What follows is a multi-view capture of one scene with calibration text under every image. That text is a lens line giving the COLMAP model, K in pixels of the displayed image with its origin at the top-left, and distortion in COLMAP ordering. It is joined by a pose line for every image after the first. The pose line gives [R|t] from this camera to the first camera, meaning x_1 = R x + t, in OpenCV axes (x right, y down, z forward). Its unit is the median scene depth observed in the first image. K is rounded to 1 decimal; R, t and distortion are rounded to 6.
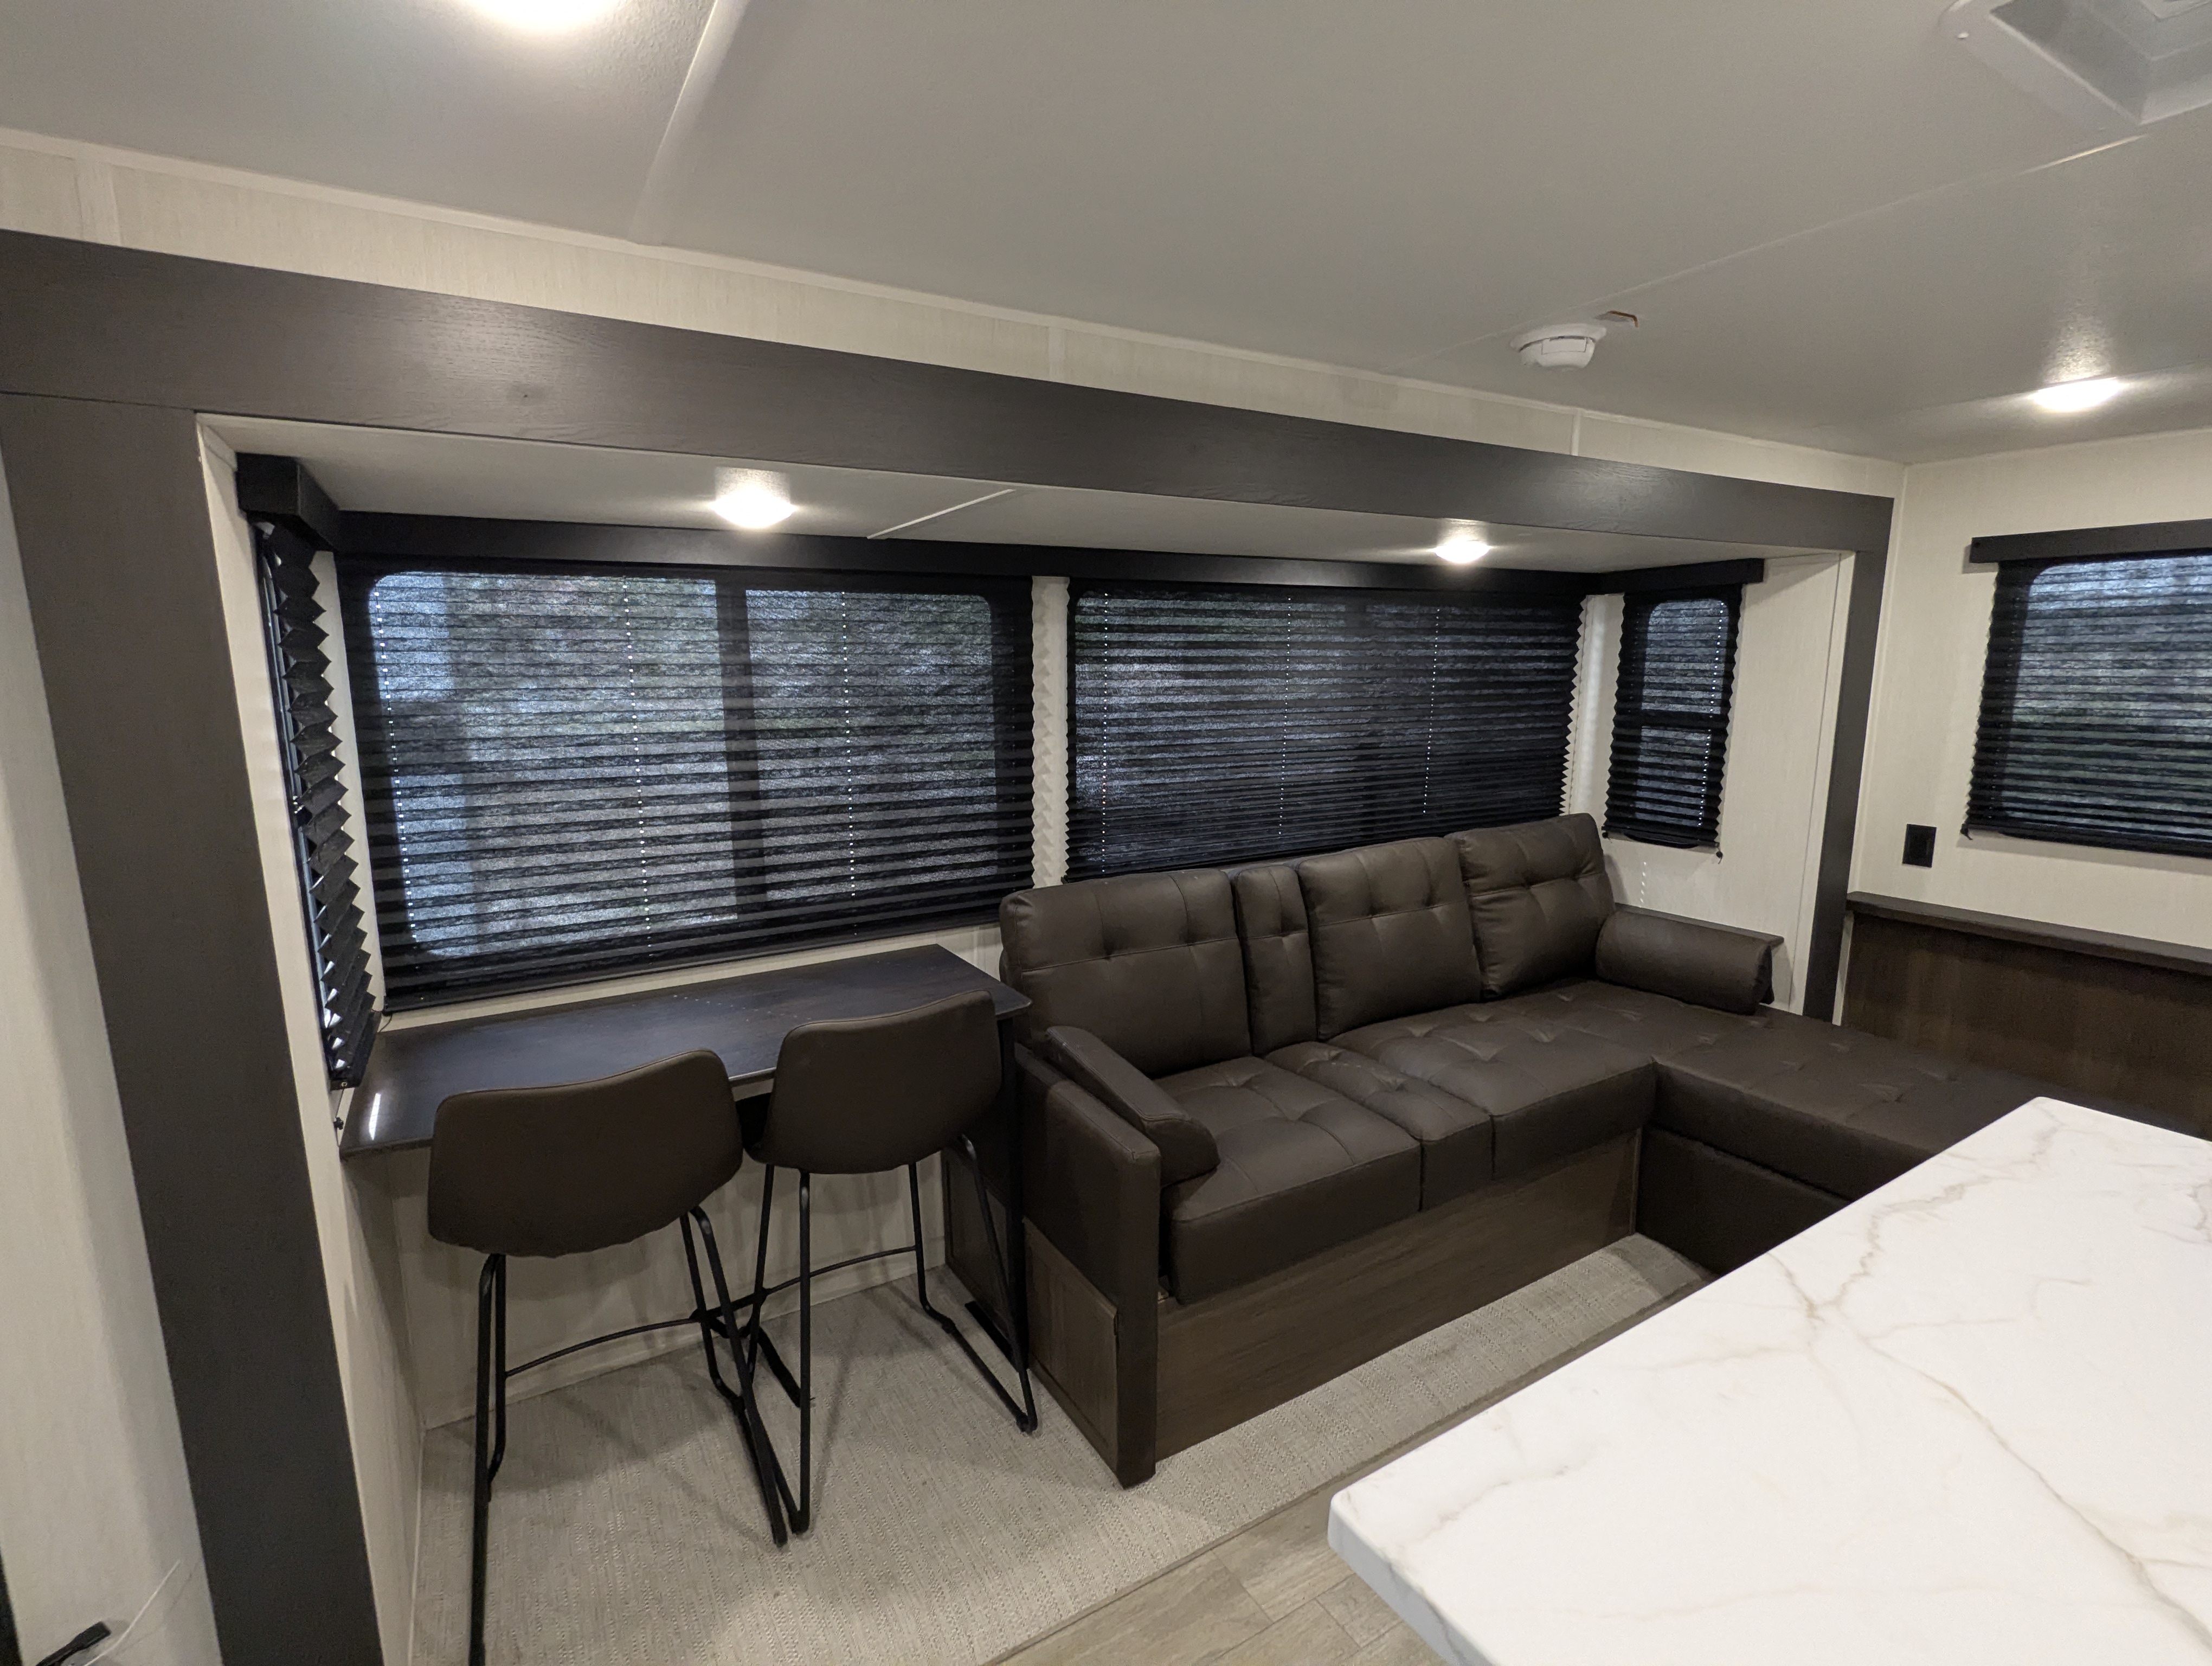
lens RADIAL K [[1049.4, 0, 1106.4], [0, 1049.4, 836.7], [0, 0, 1]] dist [-0.002402, 0.001361]
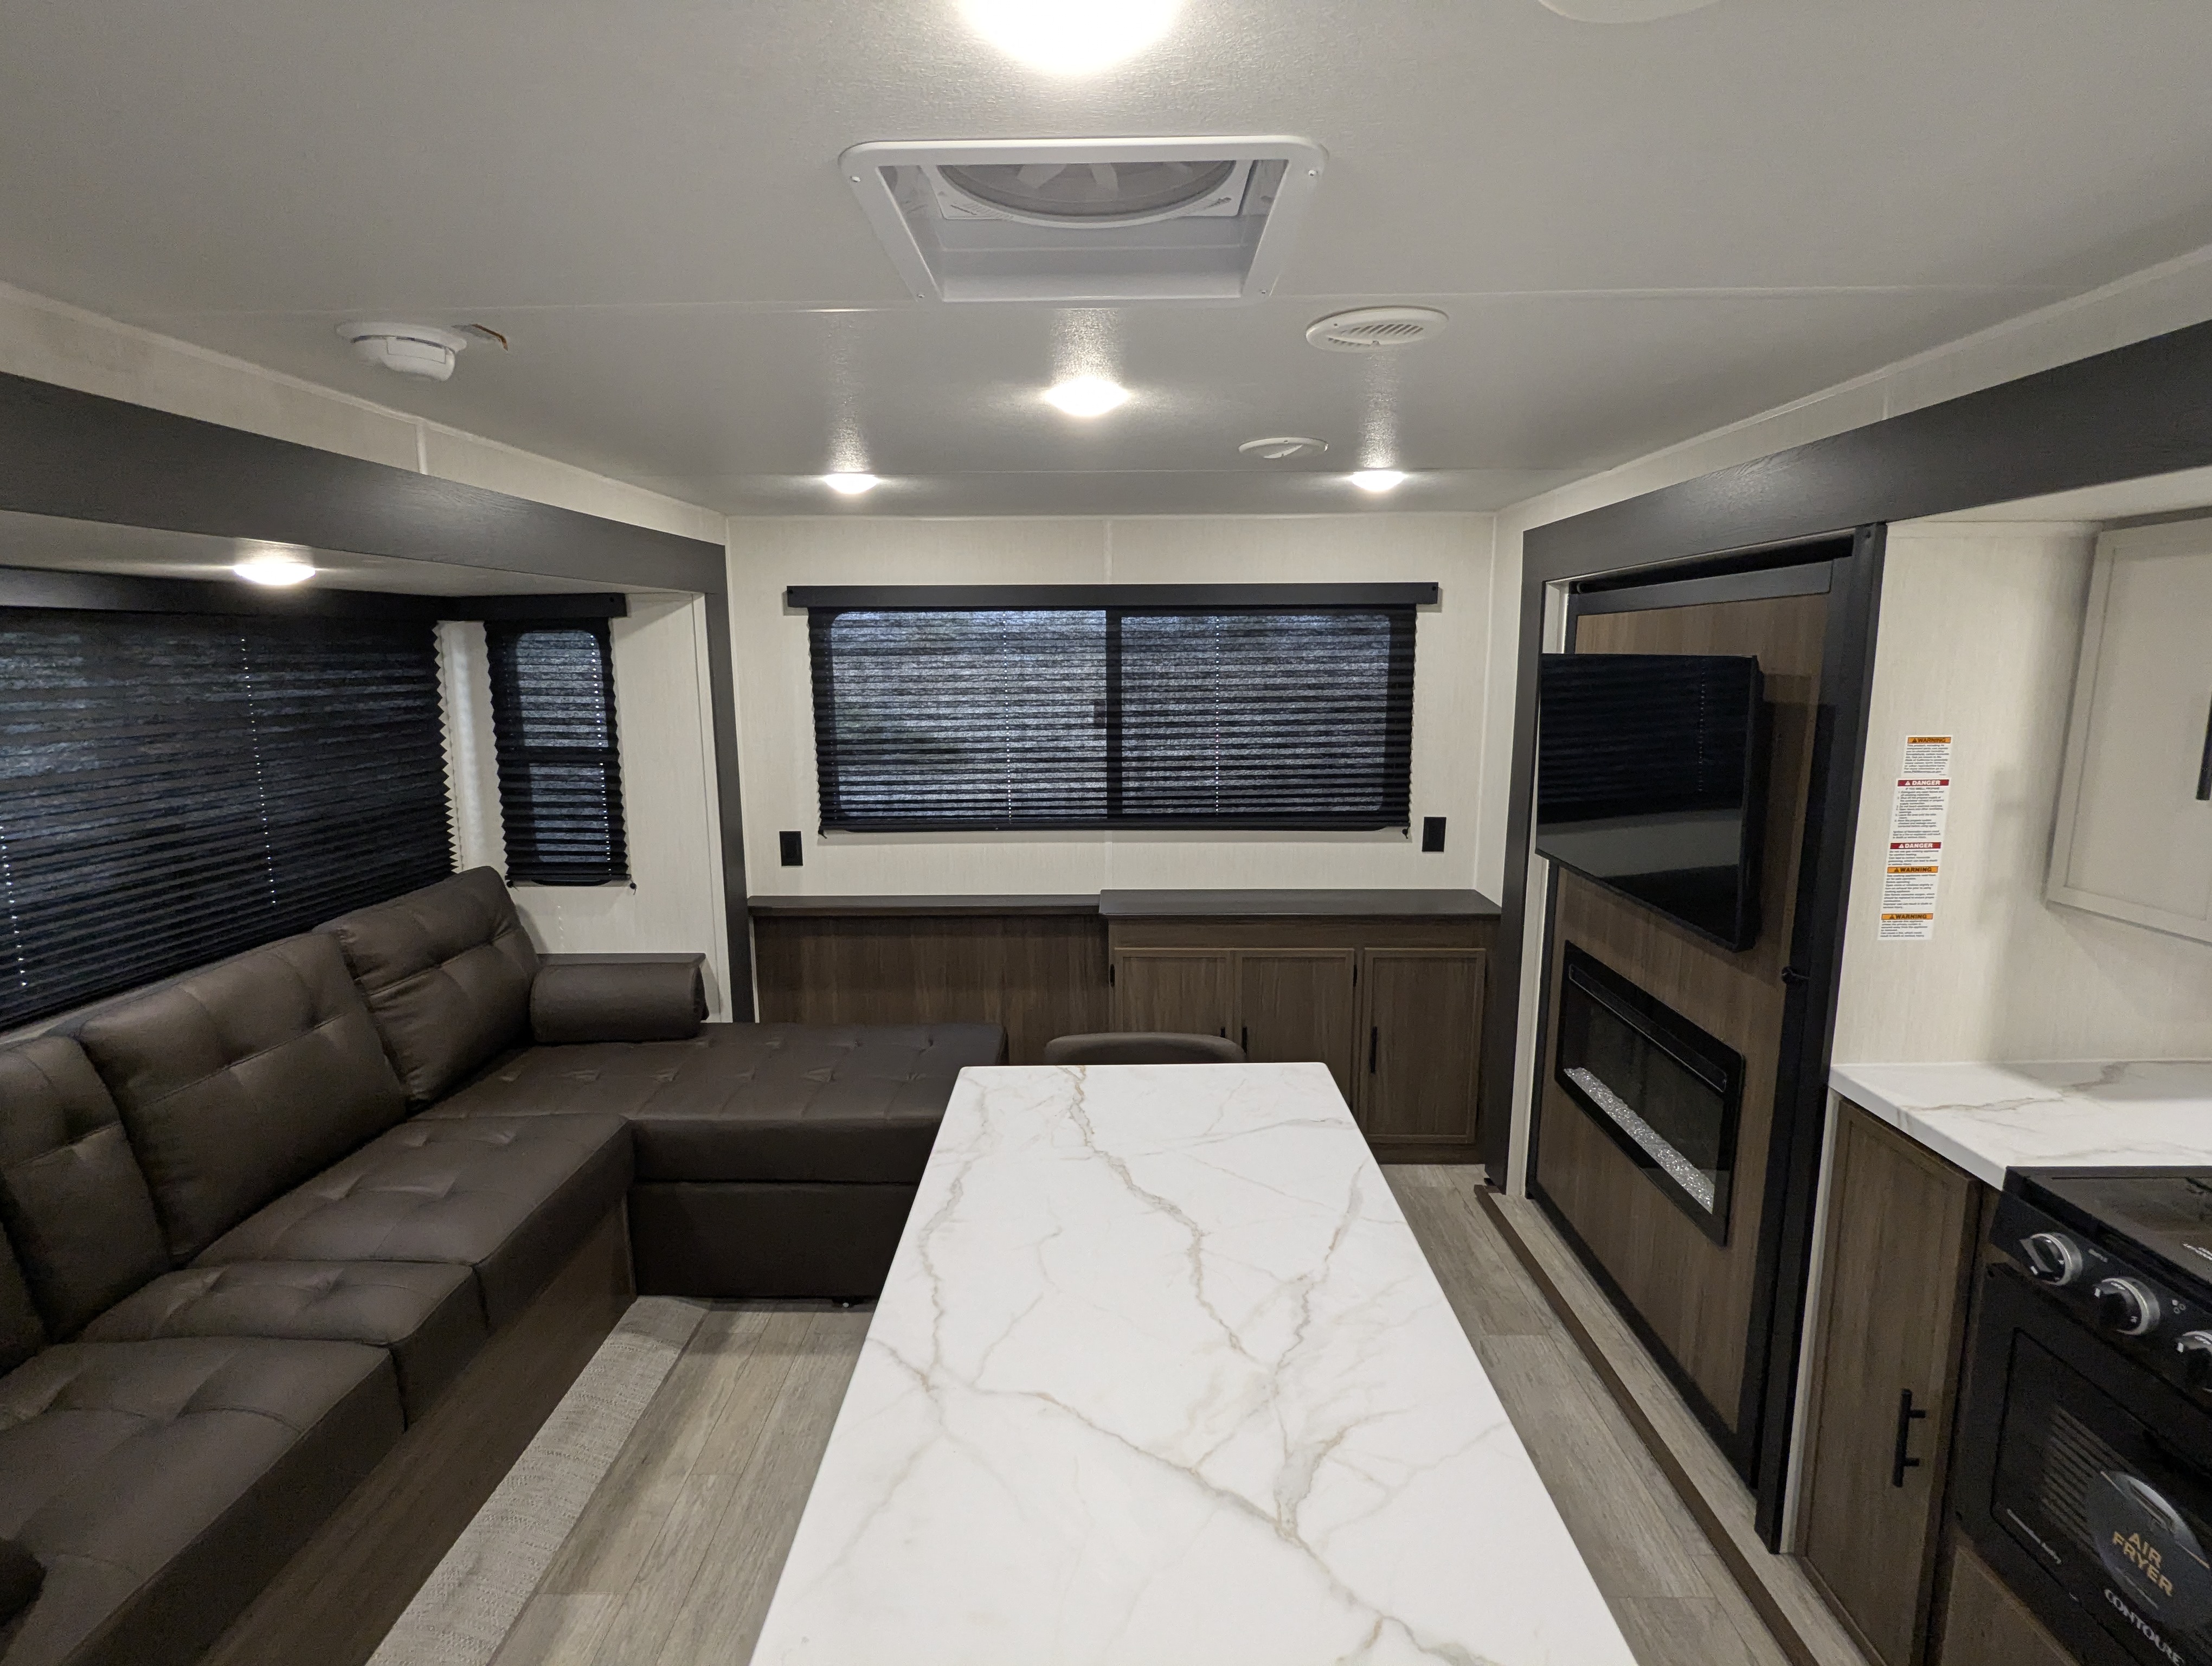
lens RADIAL K [[1049.4, 0, 1104.4], [0, 1049.4, 837.1], [0, 0, 1]] dist [-0.002402, 0.001361]
pose [[0.529868, -0.145370, 0.835528, -0.009416], [0.145511, 0.986173, 0.079302, -0.051366], [-0.835504, 0.079559, 0.543695, 0.088372]]
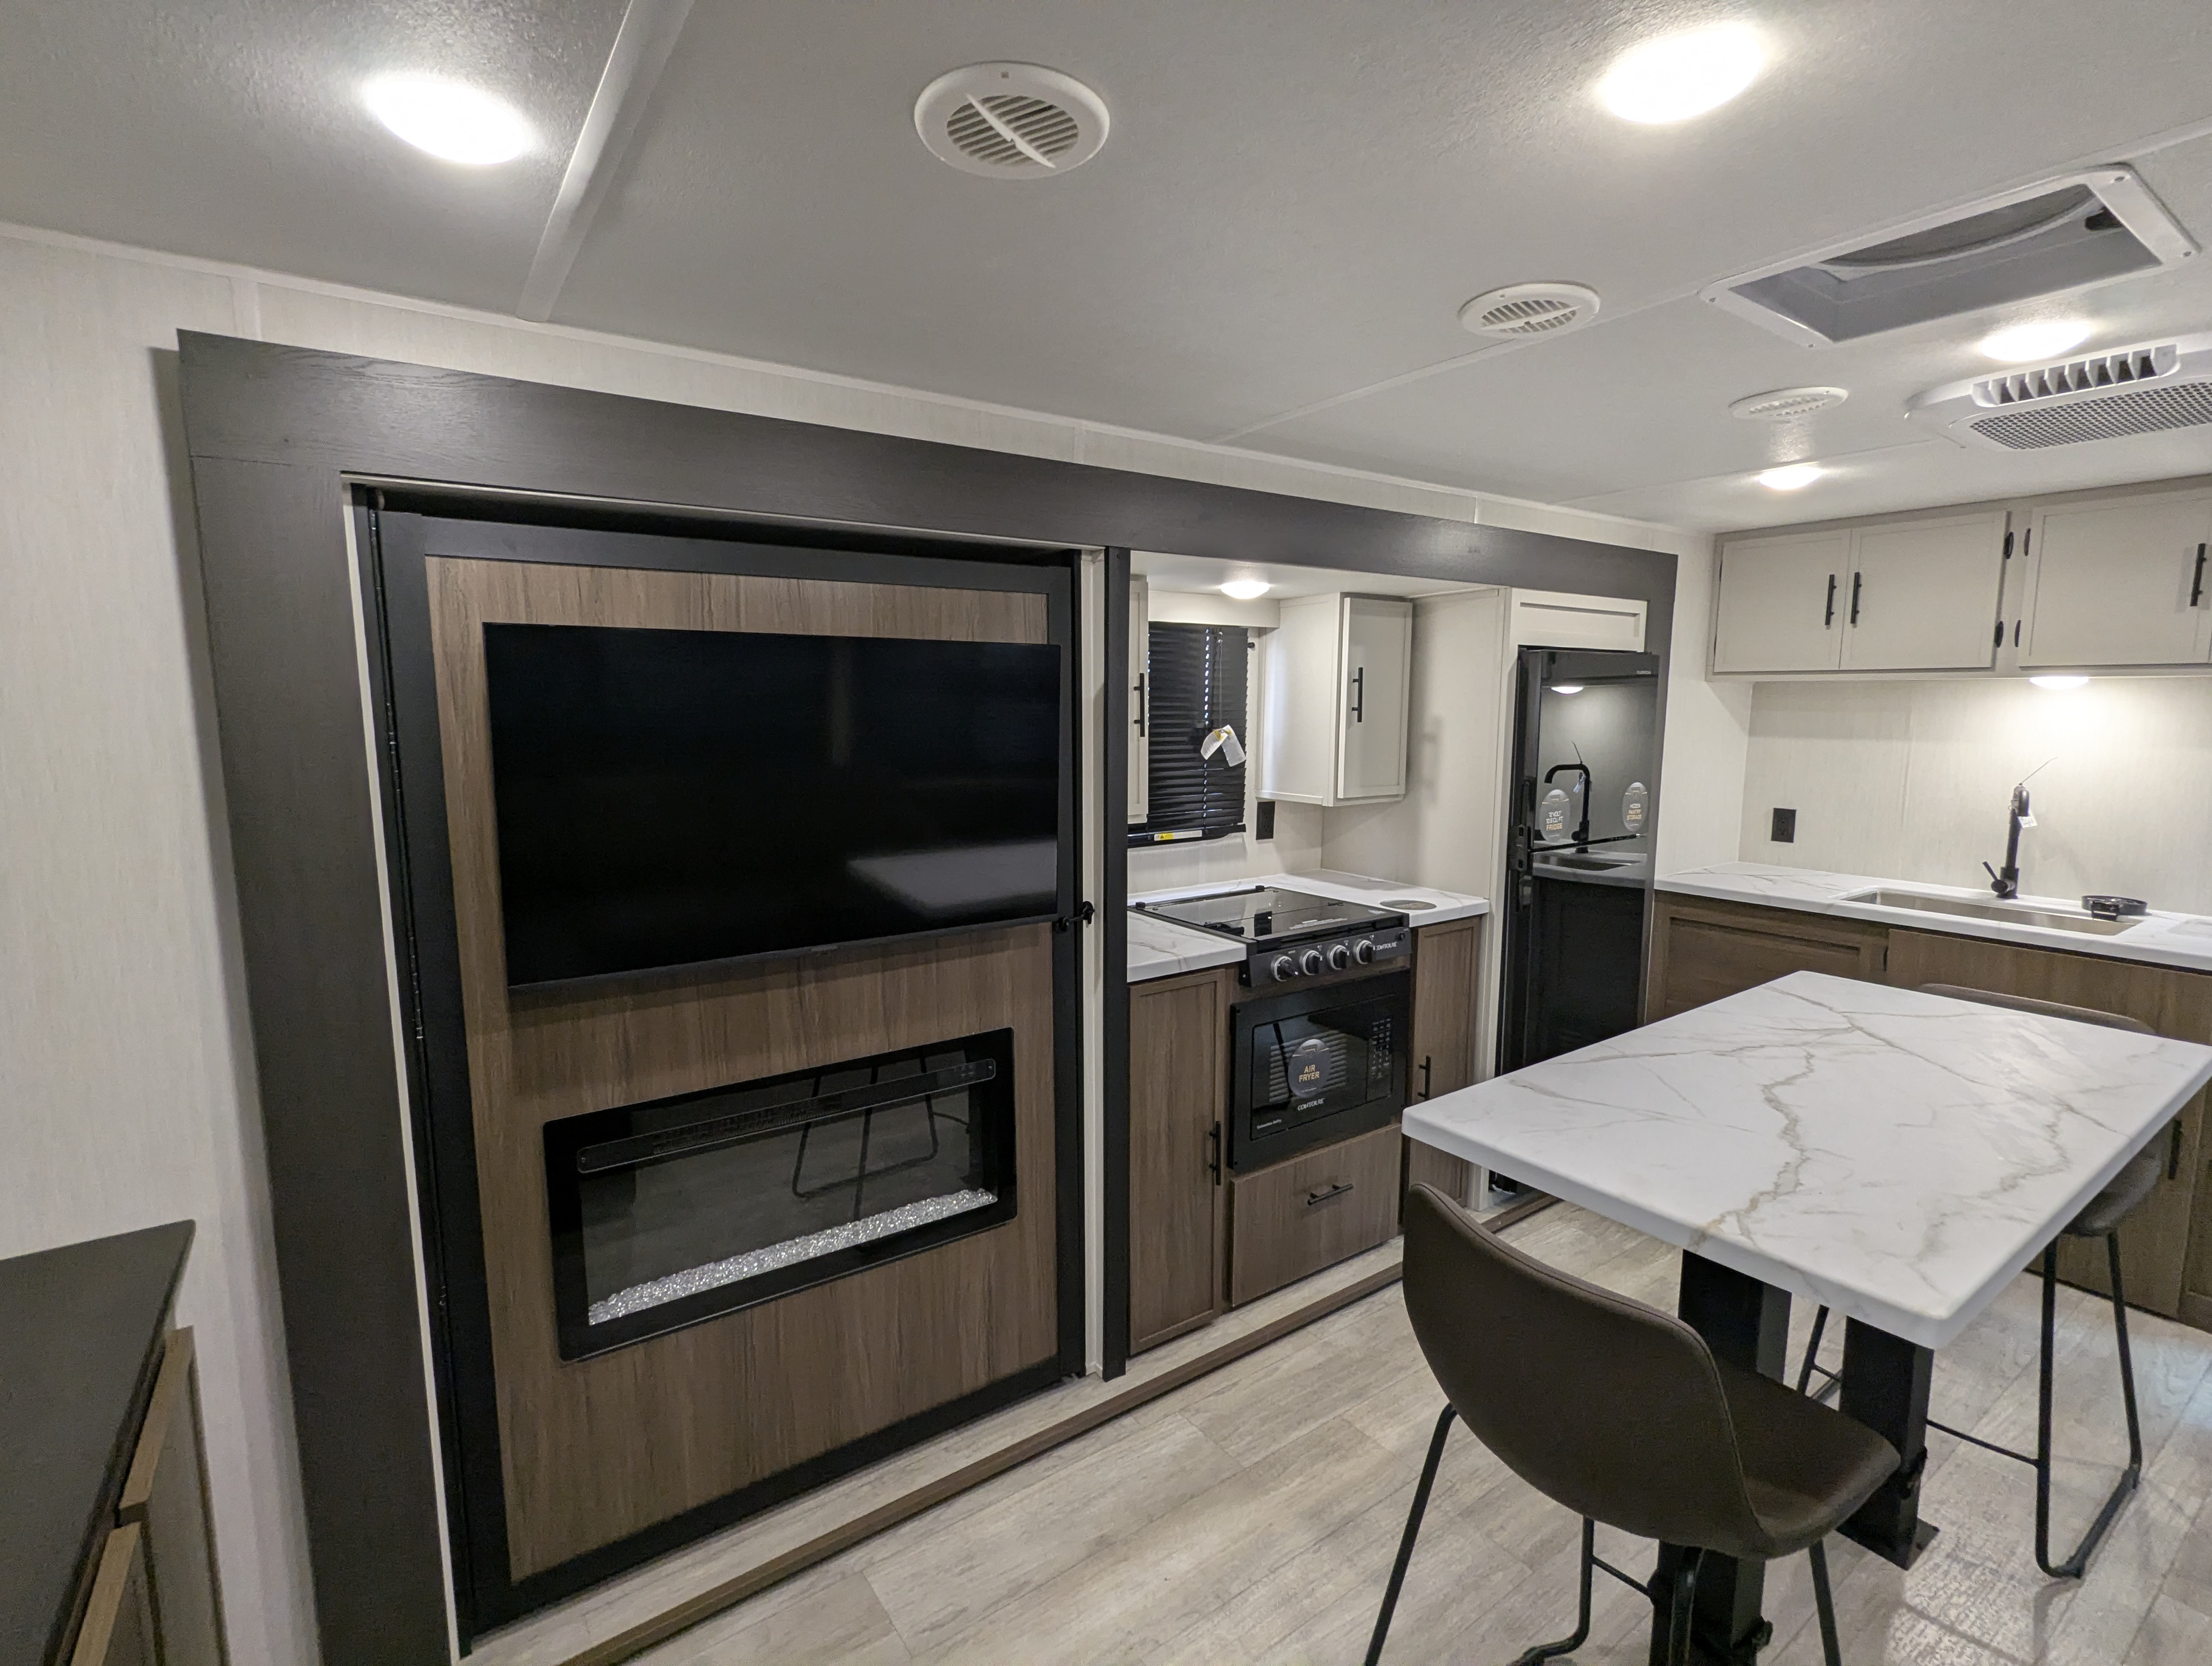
lens RADIAL K [[1049.4, 0, 1103.9], [0, 1049.4, 834.4], [0, 0, 1]] dist [-0.002402, 0.001361]
pose [[-0.997553, 0.017980, -0.067556, 0.794860], [-0.002031, 0.958496, 0.285097, -0.132274], [0.069878, 0.284537, -0.956115, 0.823026]]
